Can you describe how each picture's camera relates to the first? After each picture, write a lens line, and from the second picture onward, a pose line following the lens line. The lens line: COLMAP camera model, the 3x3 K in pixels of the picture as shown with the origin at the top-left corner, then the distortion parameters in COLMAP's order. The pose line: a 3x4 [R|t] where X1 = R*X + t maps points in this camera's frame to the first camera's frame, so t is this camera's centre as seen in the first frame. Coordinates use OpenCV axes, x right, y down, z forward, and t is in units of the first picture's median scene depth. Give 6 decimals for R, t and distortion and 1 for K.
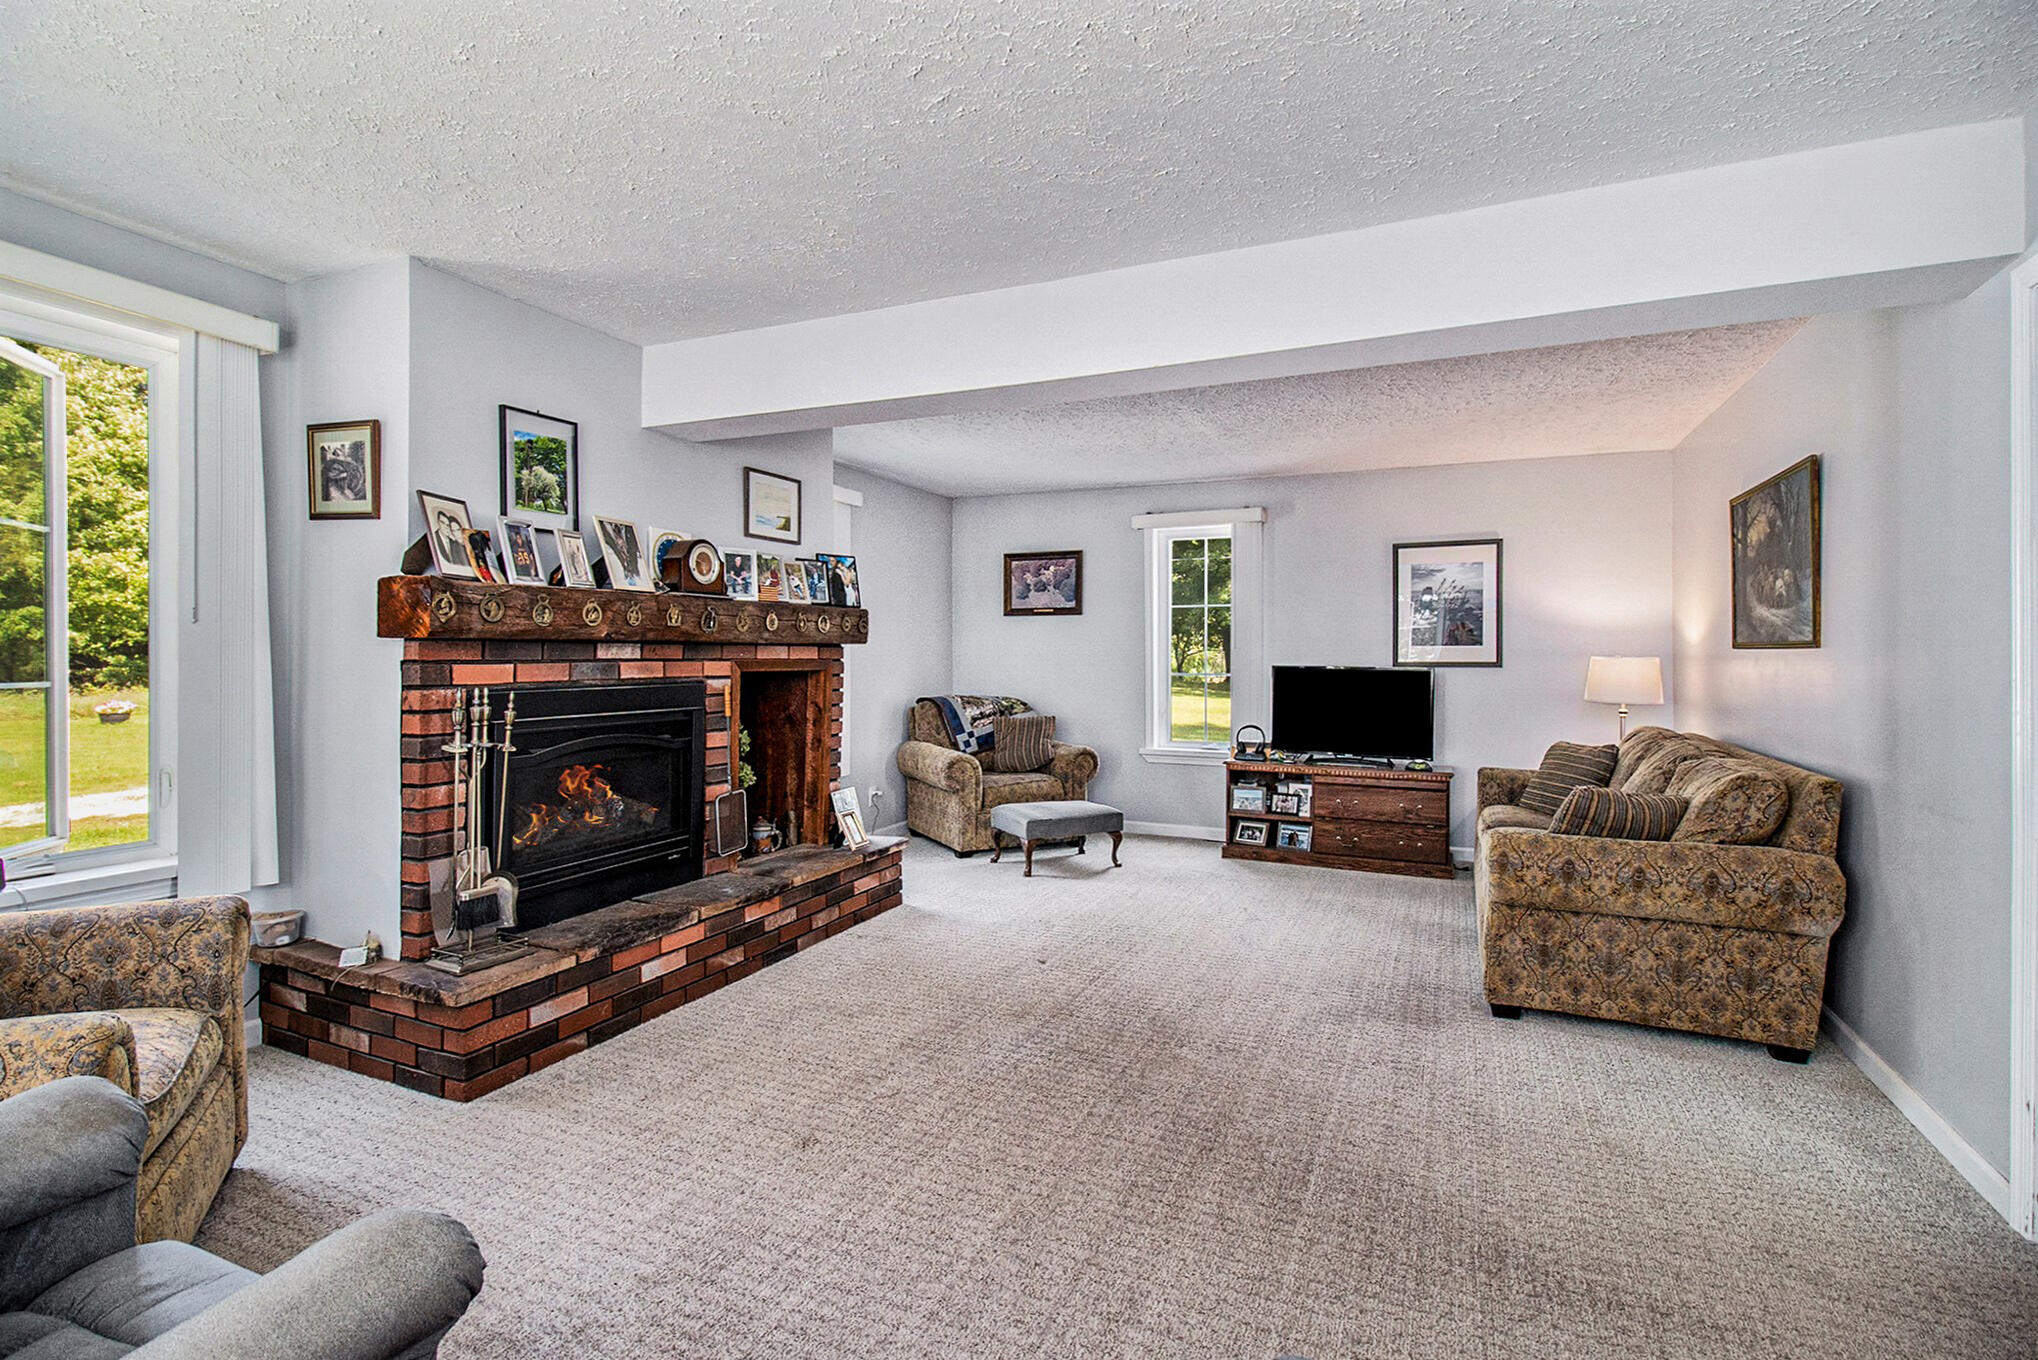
lens RADIAL K [[979.5, 0, 1014.6], [0, 979.5, 670.0], [0, 0, 1]] dist [0.006241, -0.000199]
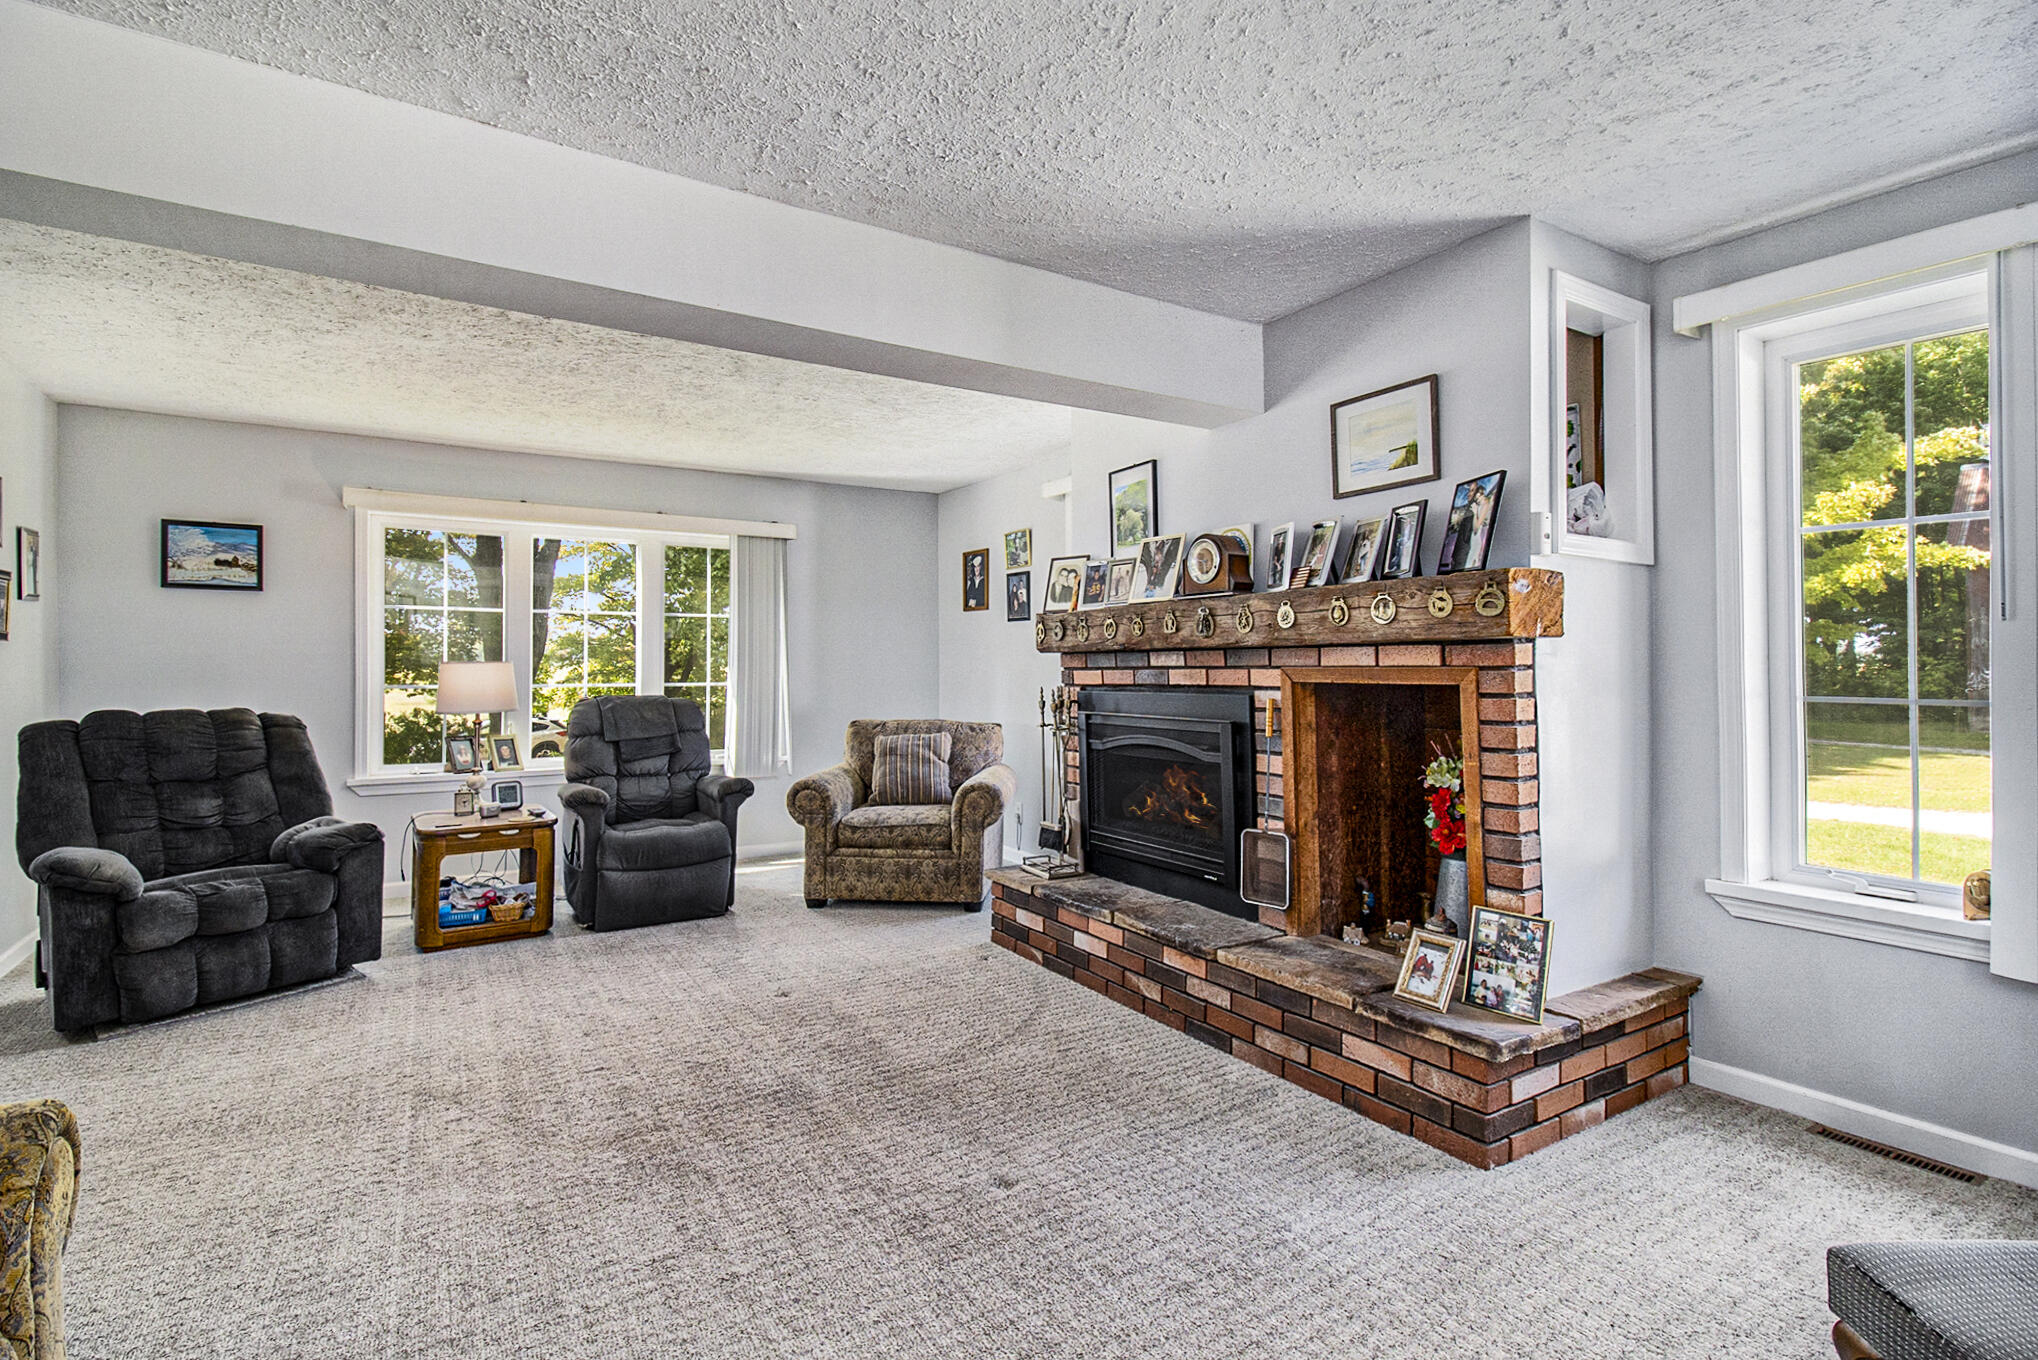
lens RADIAL K [[979.5, 0, 1015.7], [0, 979.5, 664.4], [0, 0, 1]] dist [0.006241, -0.000199]
pose [[-0.567450, 0.005562, -0.823389, 0.507619], [-0.001956, 0.999965, 0.008103, -0.019316], [0.823405, 0.006208, -0.567420, 1.324212]]
